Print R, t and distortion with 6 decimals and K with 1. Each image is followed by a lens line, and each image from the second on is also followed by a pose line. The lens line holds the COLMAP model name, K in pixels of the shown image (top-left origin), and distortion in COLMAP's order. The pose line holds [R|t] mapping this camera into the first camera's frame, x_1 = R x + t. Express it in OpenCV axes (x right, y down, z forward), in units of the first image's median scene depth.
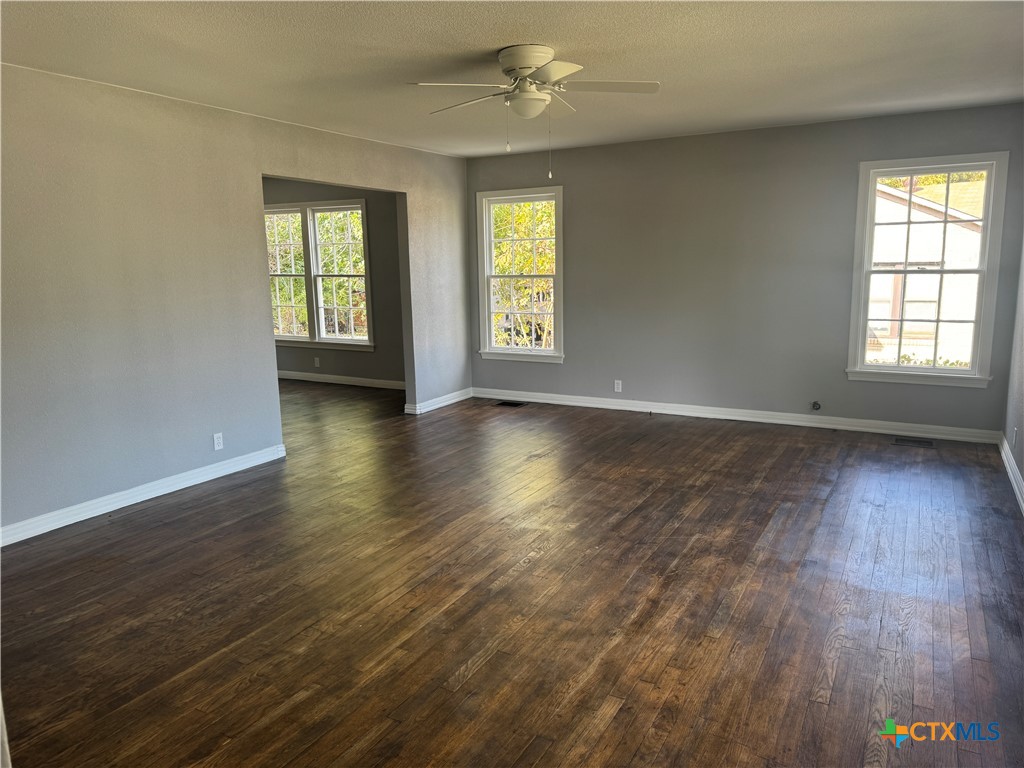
lens RADIAL K [[728.6, 0, 512.0], [0, 728.6, 384.0], [0, 0, 1]] dist [0.008978, -0.005724]
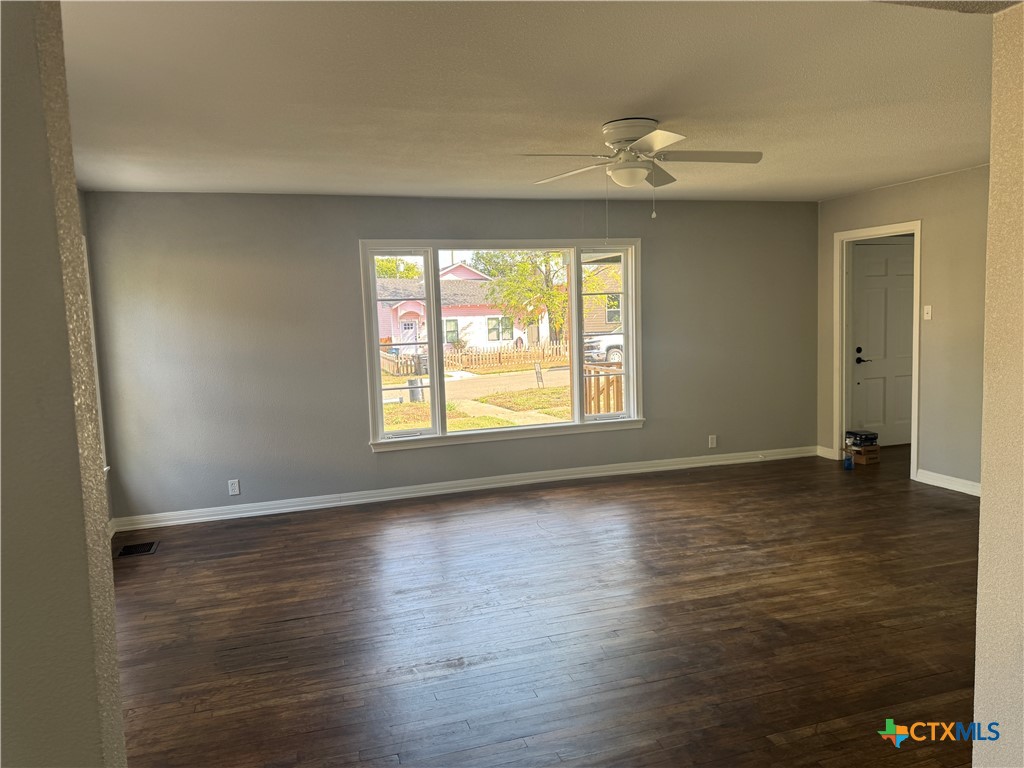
lens RADIAL K [[728.6, 0, 512.0], [0, 728.6, 384.0], [0, 0, 1]] dist [0.008978, -0.005724]
pose [[-0.729631, -0.032053, 0.683089, -0.672626], [0.158033, 0.963958, 0.214033, -0.407330], [-0.665330, 0.264116, -0.698269, 2.282189]]
